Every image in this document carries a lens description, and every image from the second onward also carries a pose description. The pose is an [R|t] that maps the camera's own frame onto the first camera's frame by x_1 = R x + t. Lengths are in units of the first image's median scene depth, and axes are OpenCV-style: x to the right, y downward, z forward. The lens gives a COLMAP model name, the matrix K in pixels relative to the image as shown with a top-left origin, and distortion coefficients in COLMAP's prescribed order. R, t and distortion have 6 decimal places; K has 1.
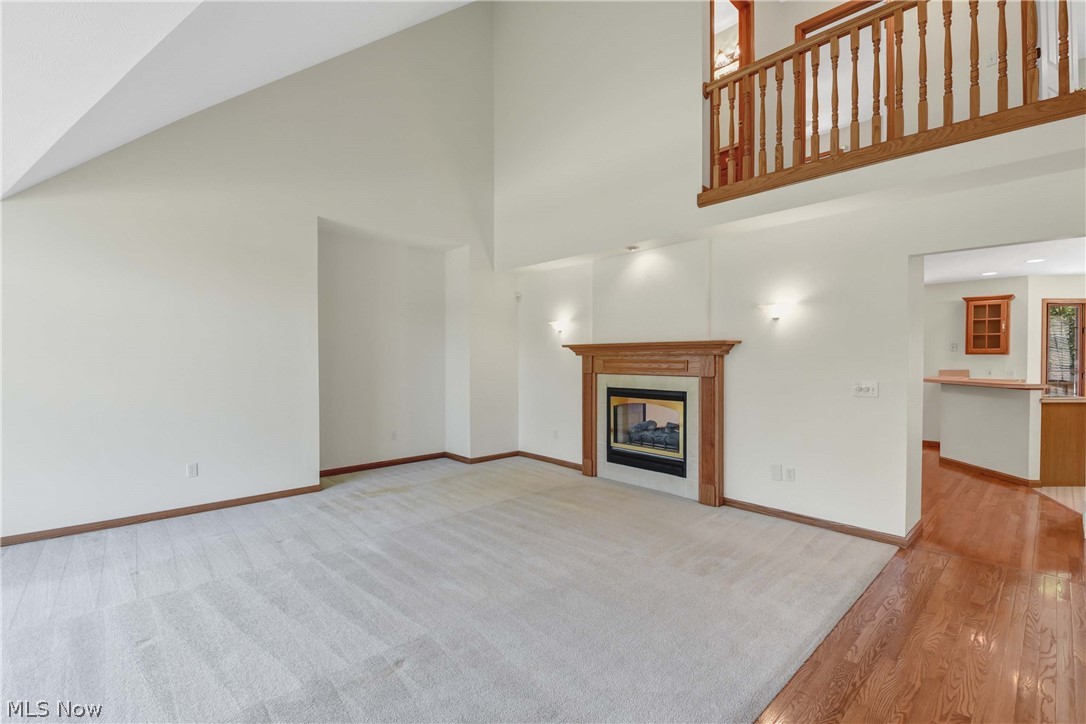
lens RADIAL K [[484.5, 0, 544.8], [0, 484.5, 358.7], [0, 0, 1]] dist [-0.001962, -0.006297]
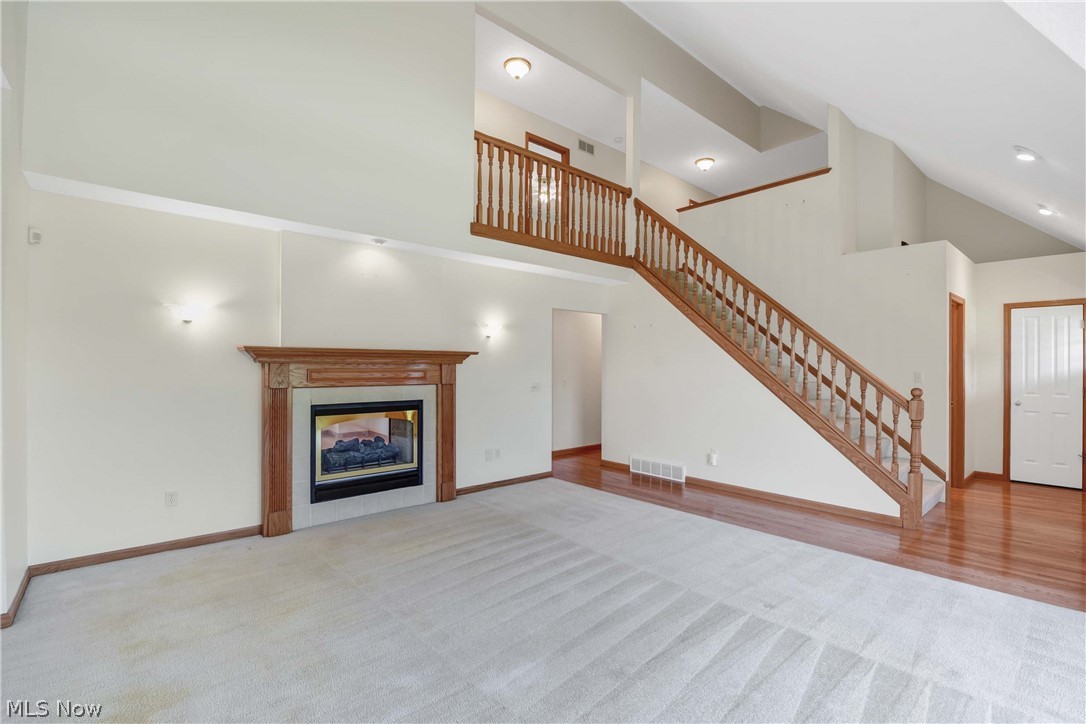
lens RADIAL K [[484.5, 0, 544.0], [0, 484.5, 365.9], [0, 0, 1]] dist [-0.001962, -0.006297]
pose [[0.030038, 0.007676, 0.999519, -0.716336], [0.005904, 0.999952, -0.007857, 0.006196], [-0.999531, 0.006137, 0.029991, 0.709955]]
